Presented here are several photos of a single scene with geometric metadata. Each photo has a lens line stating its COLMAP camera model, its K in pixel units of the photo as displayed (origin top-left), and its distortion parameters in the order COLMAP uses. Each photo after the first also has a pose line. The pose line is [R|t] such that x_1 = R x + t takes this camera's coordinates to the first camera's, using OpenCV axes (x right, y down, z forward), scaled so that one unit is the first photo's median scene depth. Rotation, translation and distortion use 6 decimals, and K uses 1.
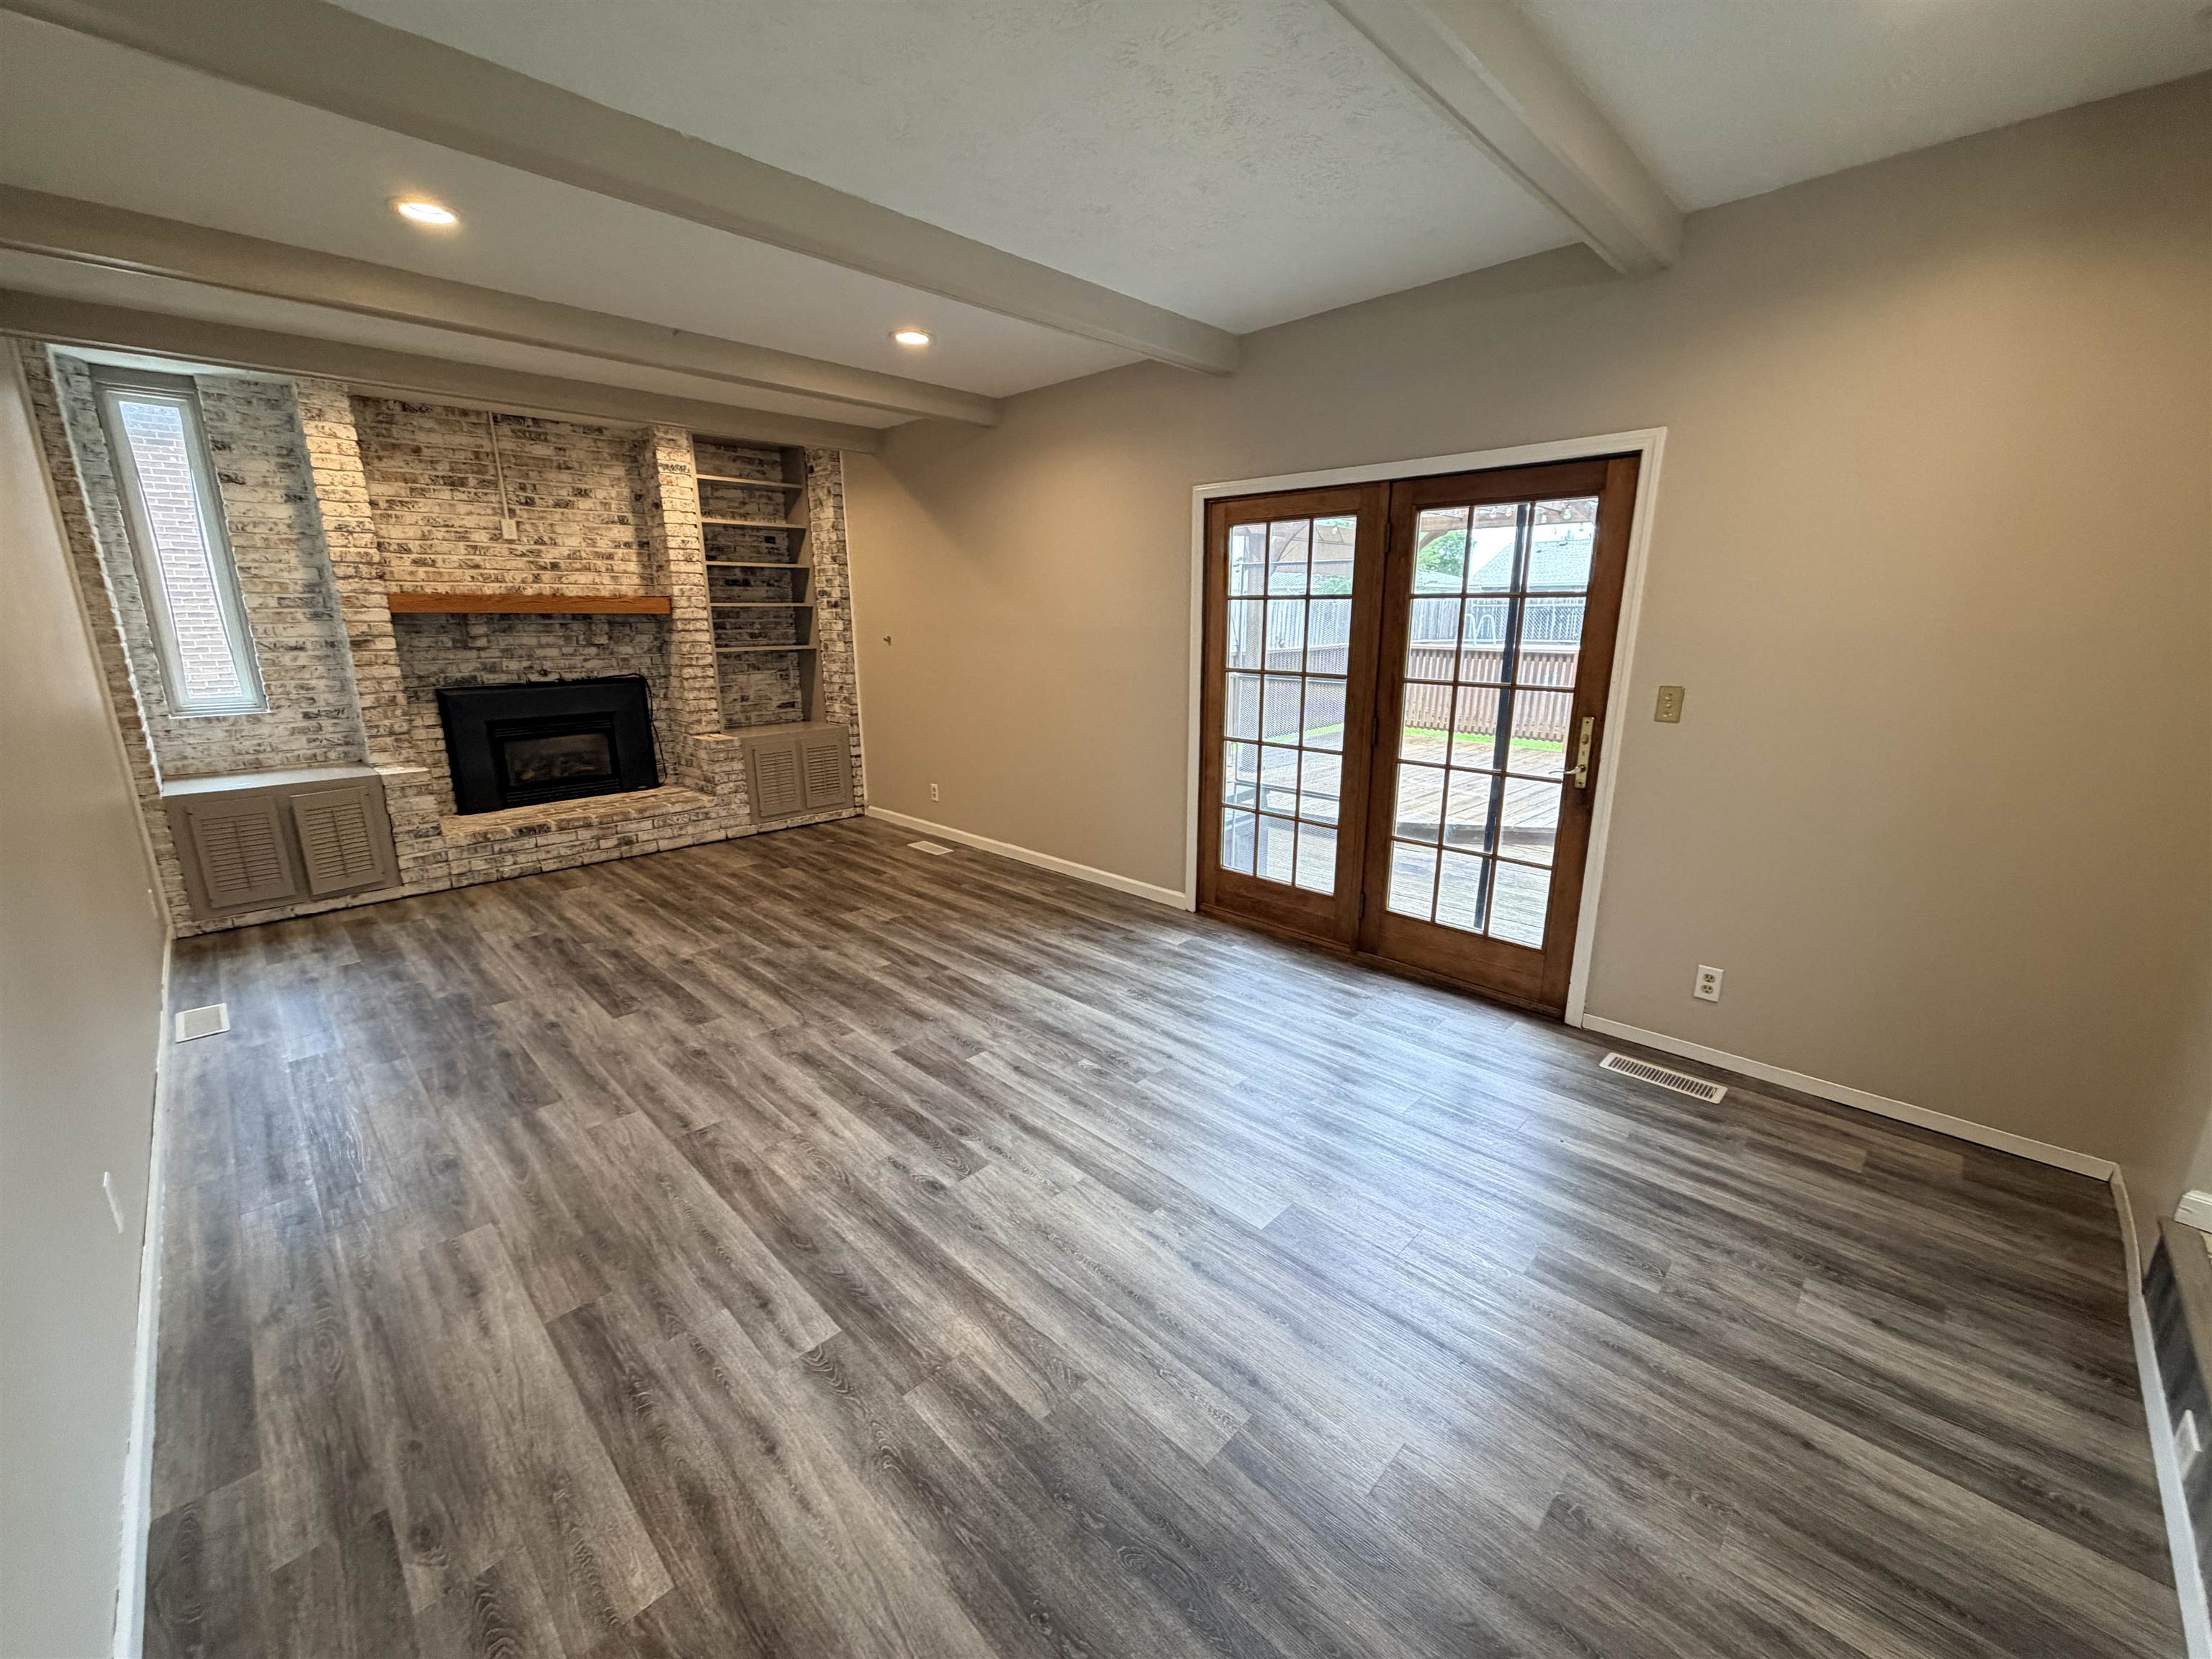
lens RADIAL K [[879.1, 0, 1102.1], [0, 879.1, 828.9], [0, 0, 1]] dist [0.000523, -0.000594]
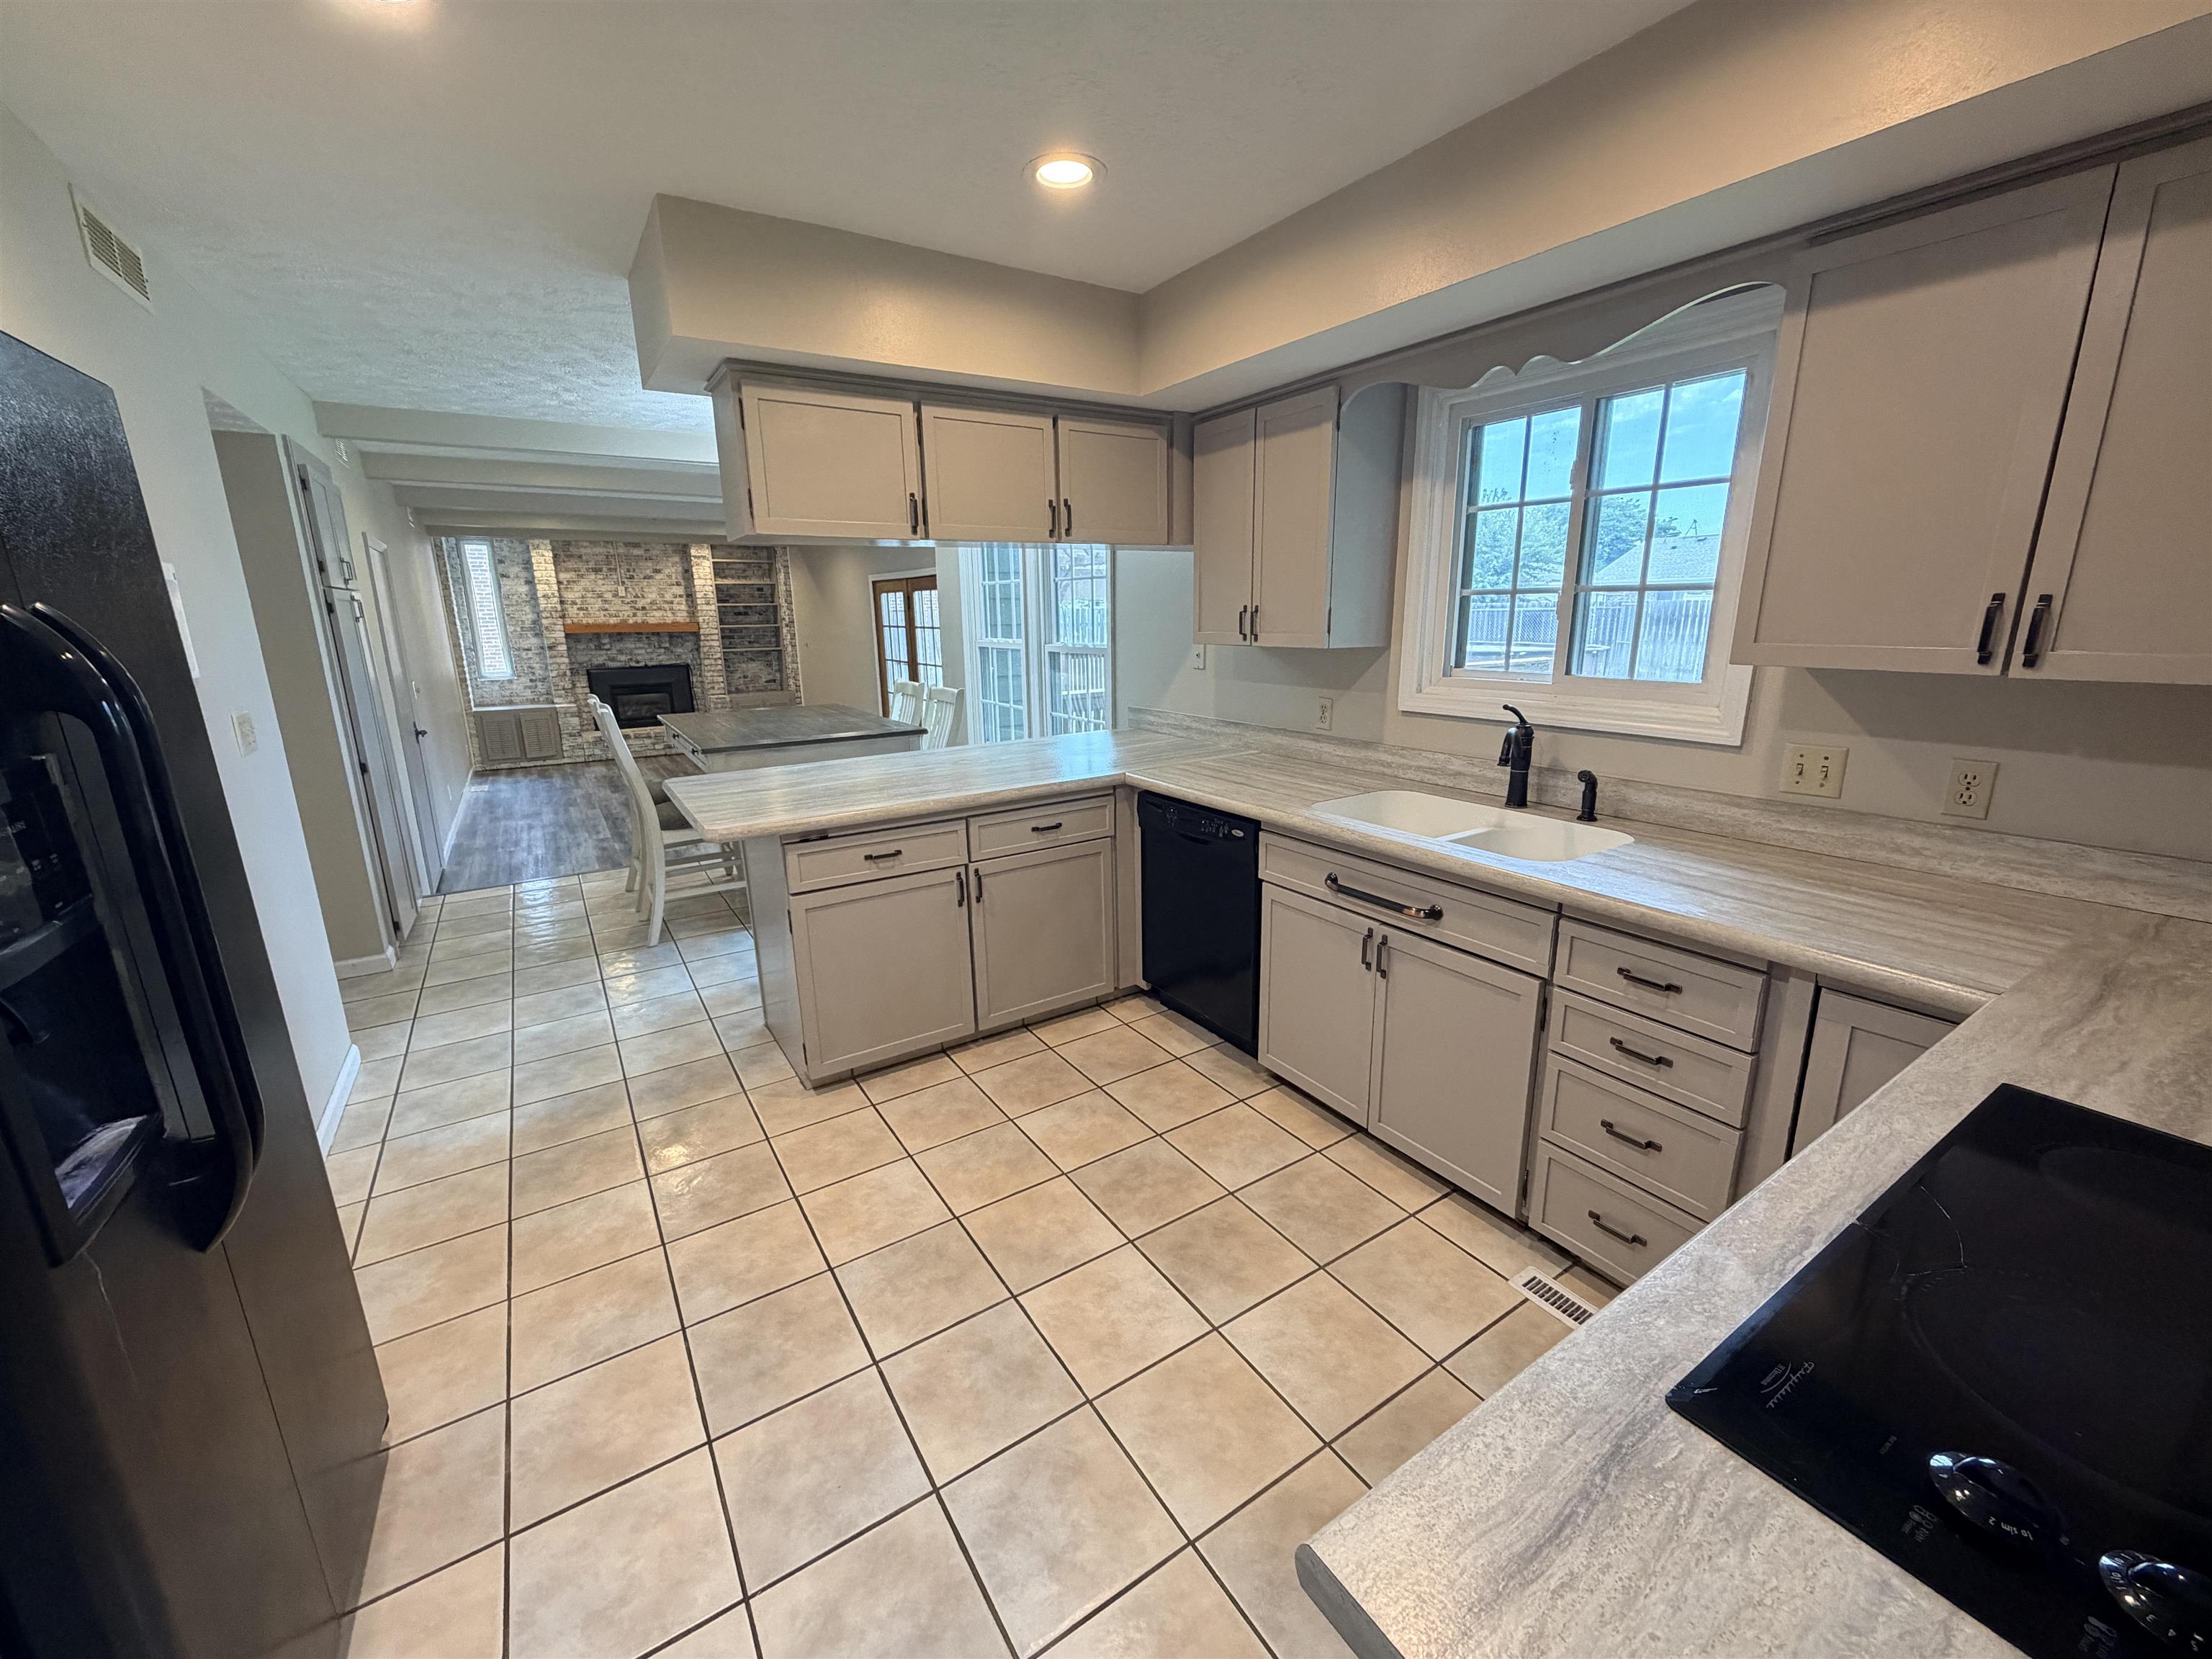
lens RADIAL K [[879.1, 0, 1102.1], [0, 879.1, 828.9], [0, 0, 1]] dist [0.000523, -0.000594]
pose [[0.976020, 0.042444, -0.213502, 0.911351], [-0.042318, 0.999091, 0.005164, 0.159388], [0.213528, 0.003994, 0.976929, -0.786434]]
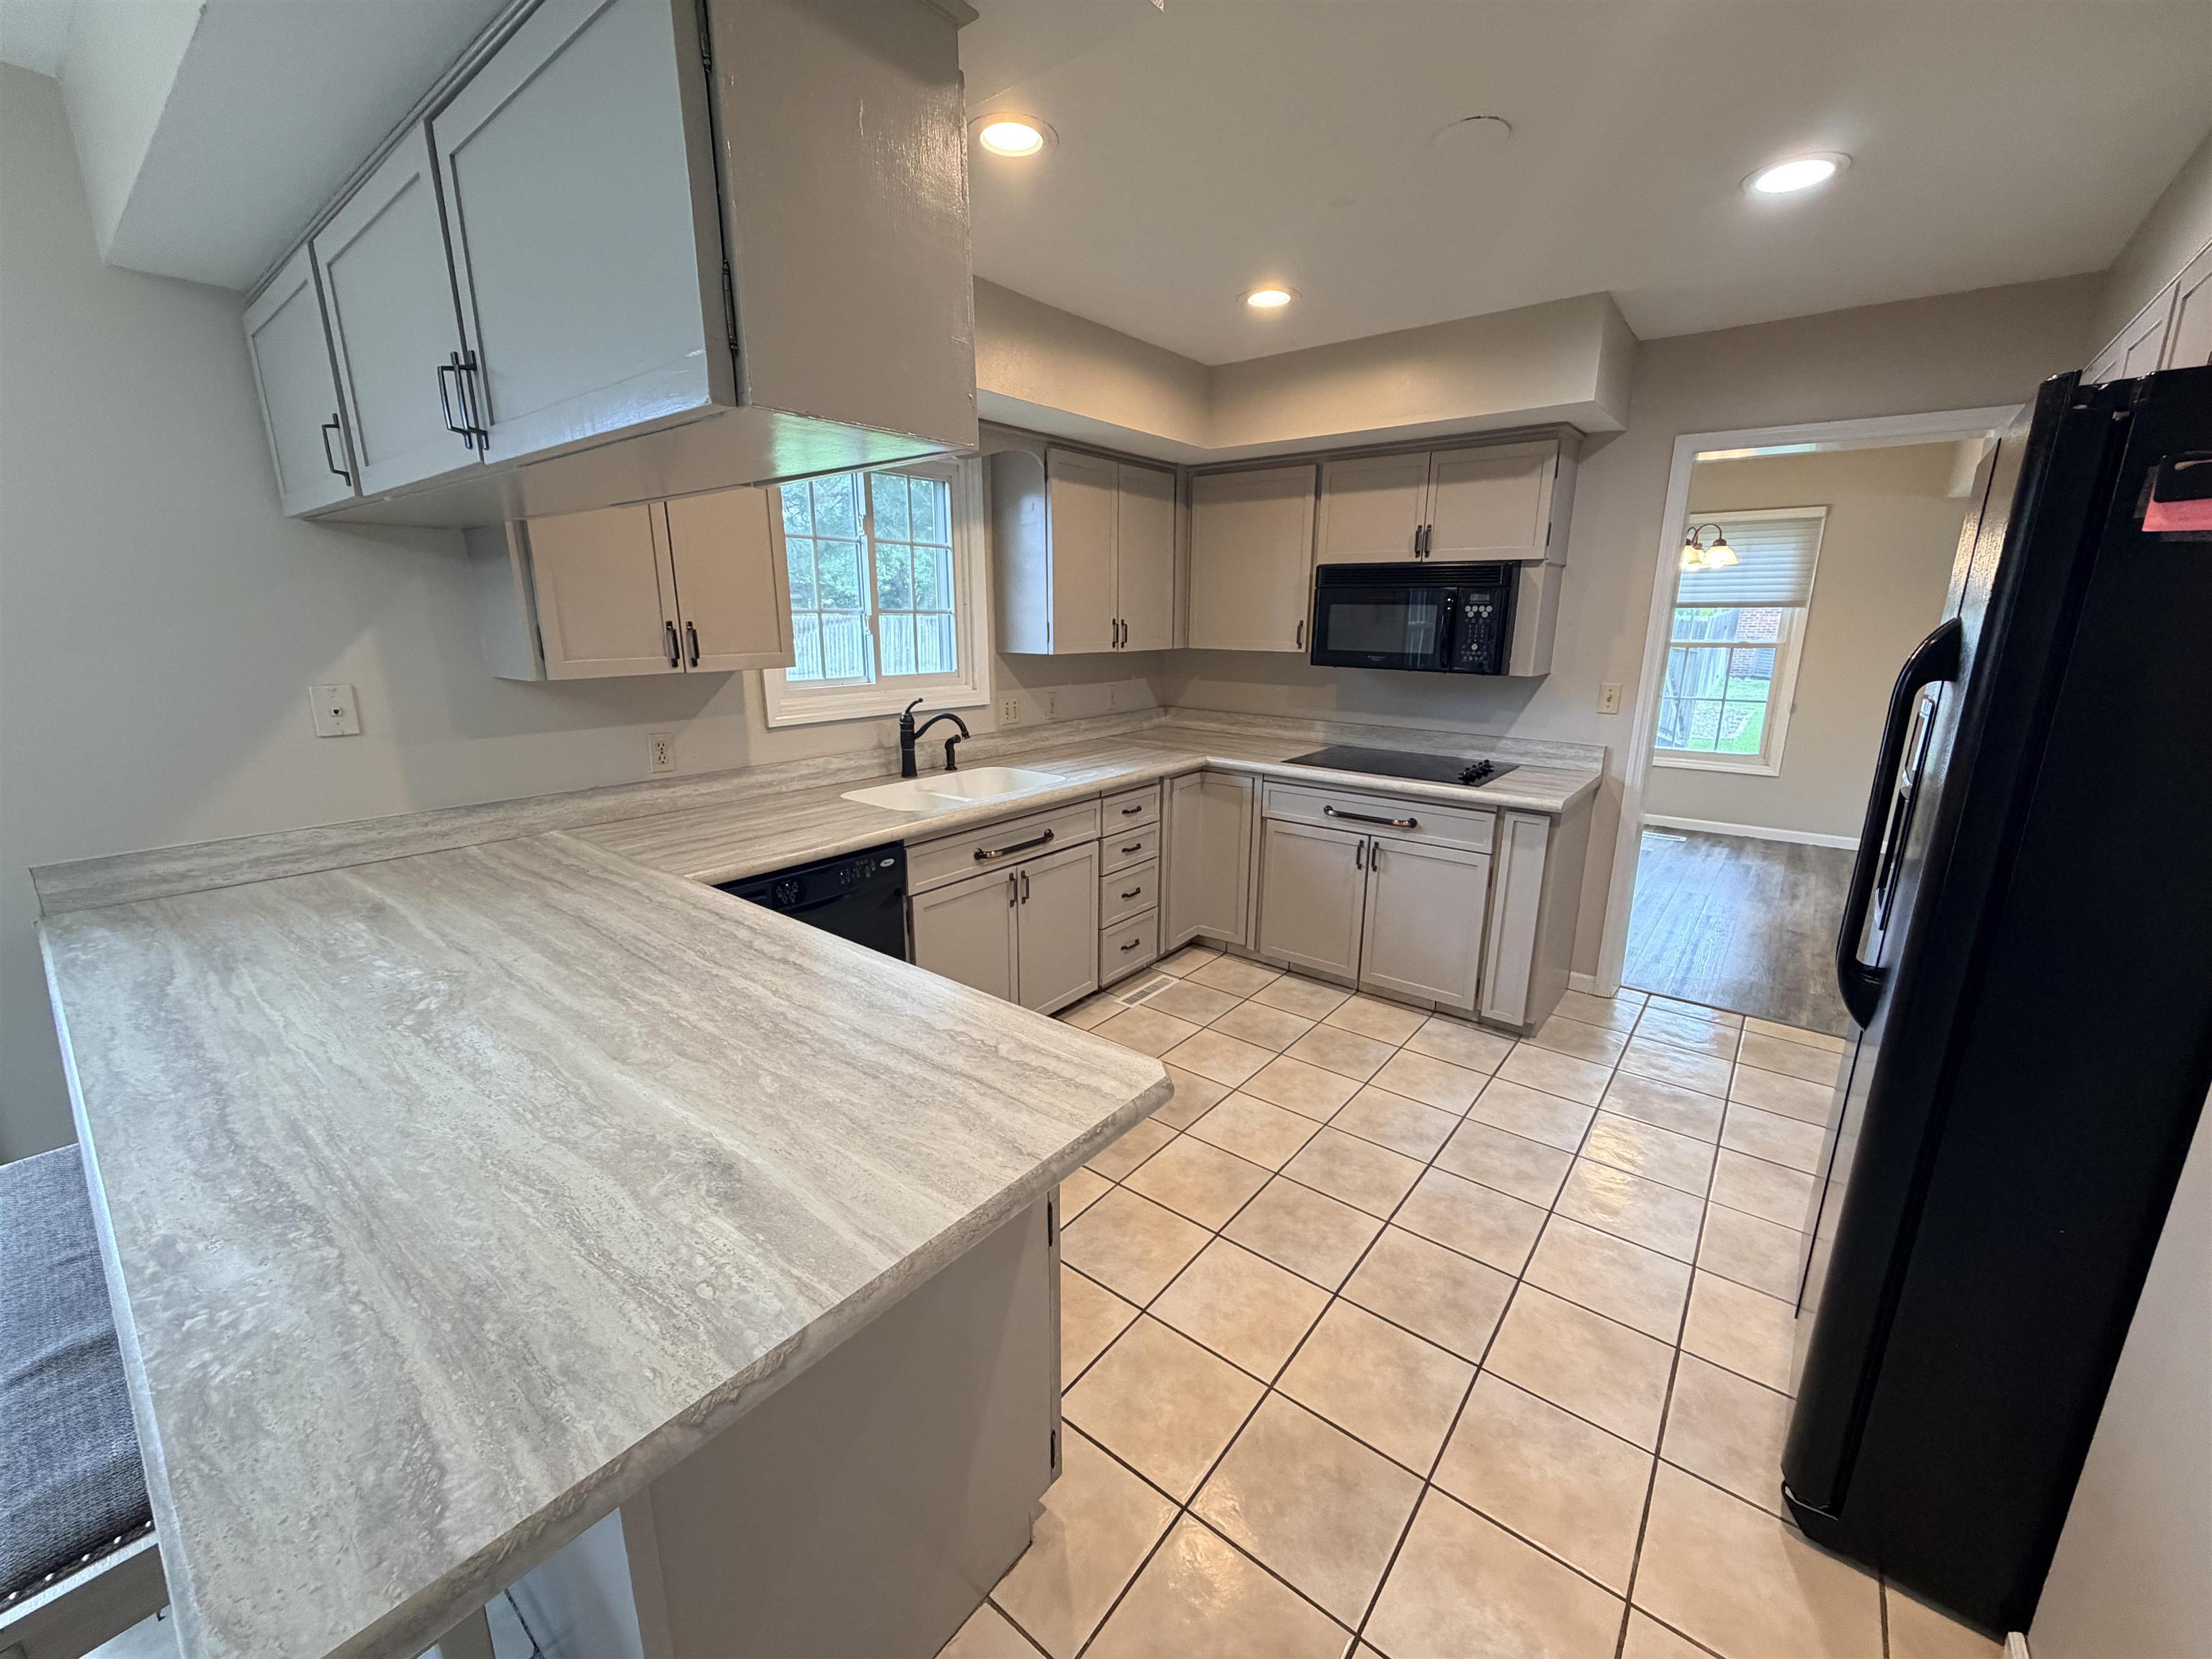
lens RADIAL K [[879.1, 0, 1102.1], [0, 879.1, 828.9], [0, 0, 1]] dist [0.000523, -0.000594]
pose [[-0.105366, -0.233260, 0.966689, 0.401773], [0.241307, 0.937049, 0.252409, 0.049828], [-0.964712, 0.259864, -0.042446, -0.363662]]
